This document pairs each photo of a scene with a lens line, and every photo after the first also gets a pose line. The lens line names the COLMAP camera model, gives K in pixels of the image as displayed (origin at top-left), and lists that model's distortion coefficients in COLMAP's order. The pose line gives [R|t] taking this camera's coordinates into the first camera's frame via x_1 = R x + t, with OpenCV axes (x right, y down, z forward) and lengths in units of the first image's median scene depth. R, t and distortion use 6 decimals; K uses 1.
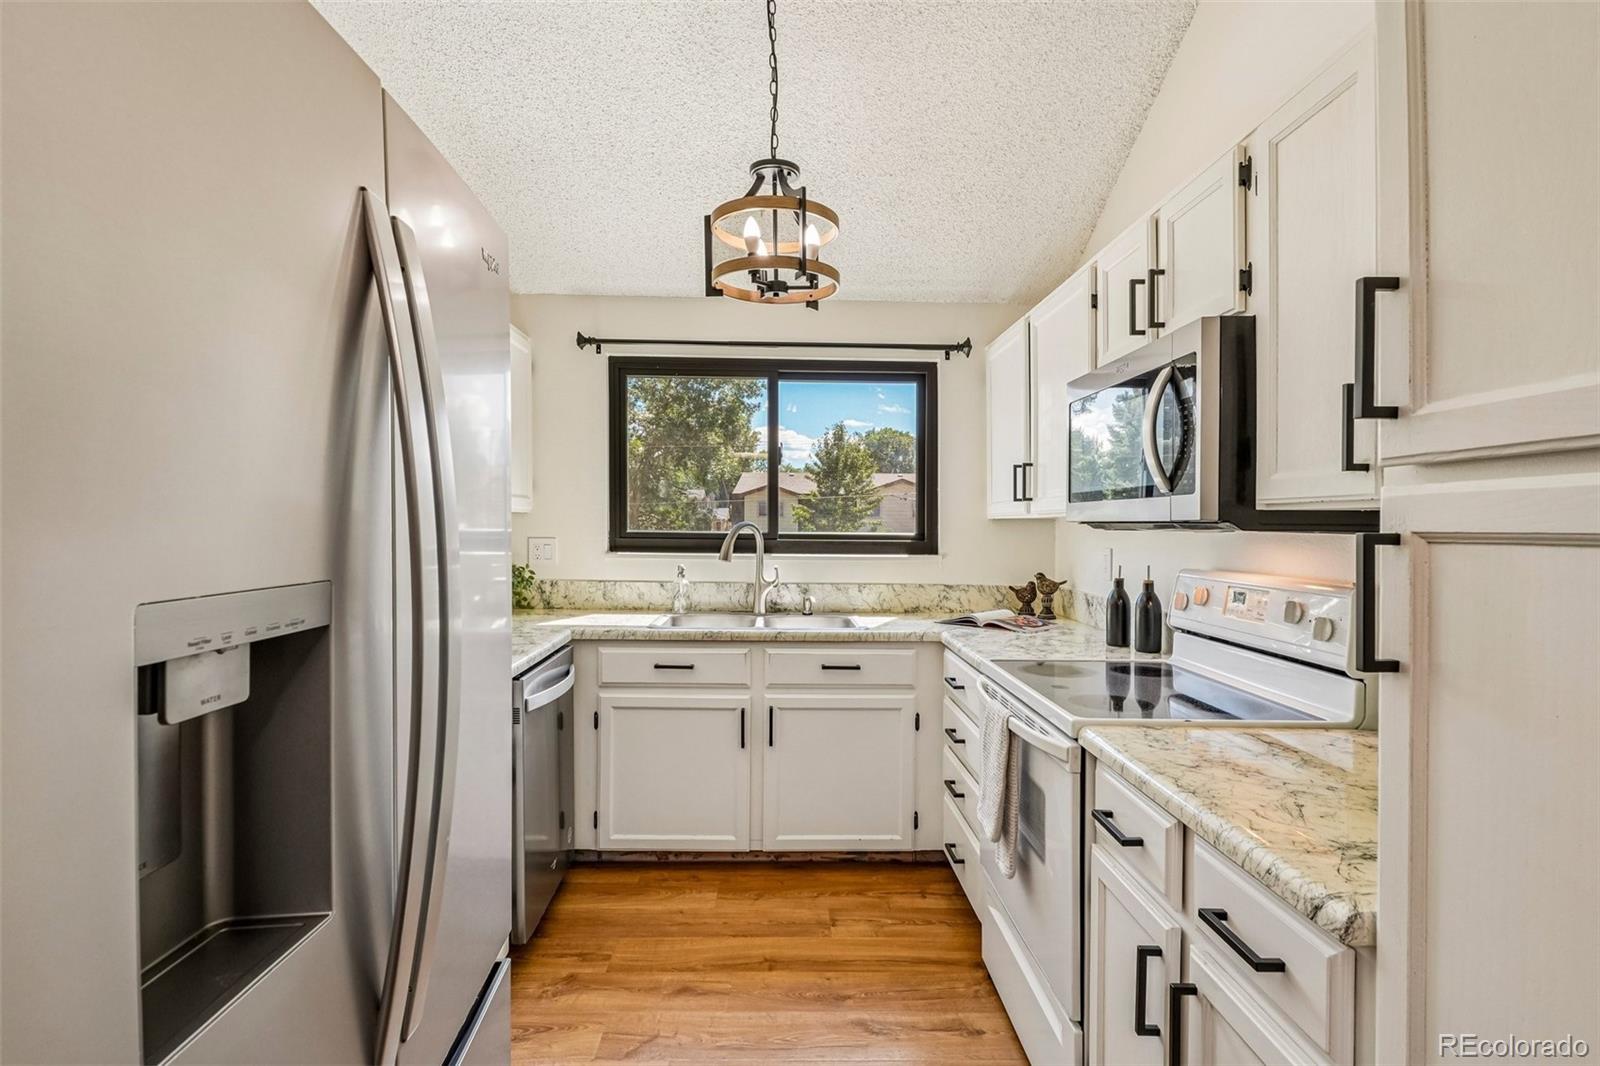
lens RADIAL K [[783.4, 0, 858.4], [0, 783.4, 521.8], [0, 0, 1]] dist [0.001838, 0.000382]
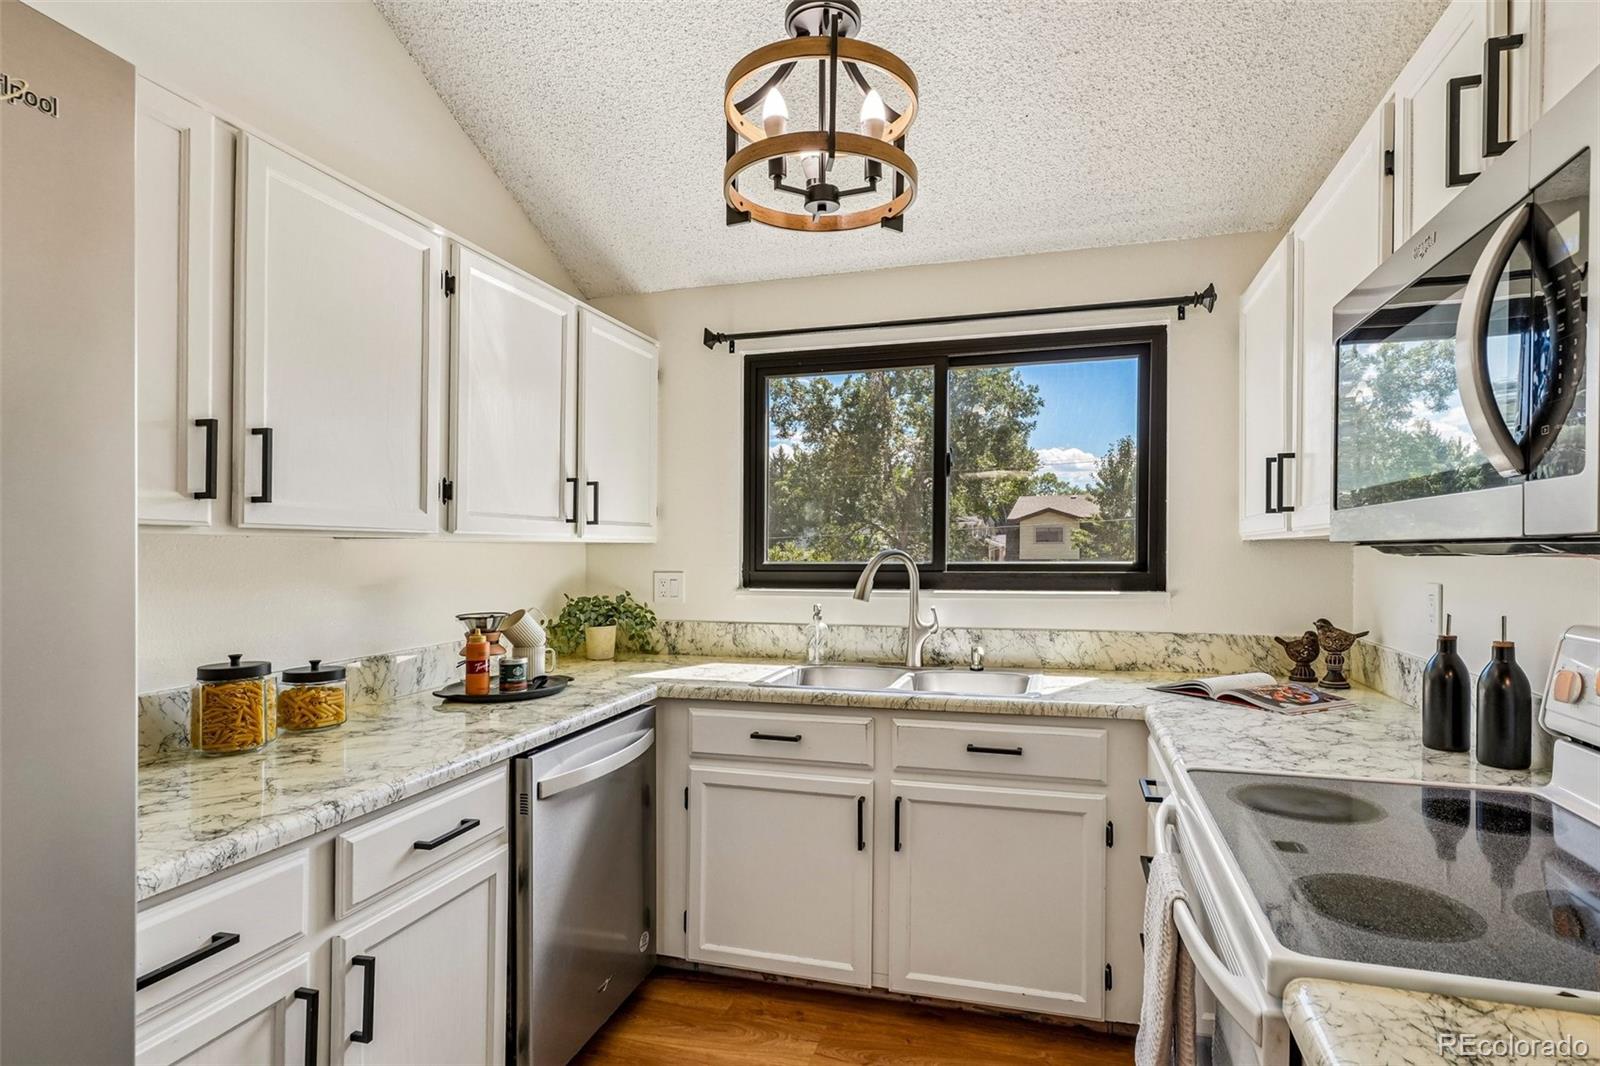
lens RADIAL K [[808.7, 0, 882.5], [0, 808.7, 549.2], [0, 0, 1]] dist [0.019738, -0.000237]
pose [[0.945858, -0.014173, -0.324271, 0.108876], [0.014249, 0.999896, -0.002143, 0.000876], [0.324268, -0.002594, 0.945962, 0.227998]]
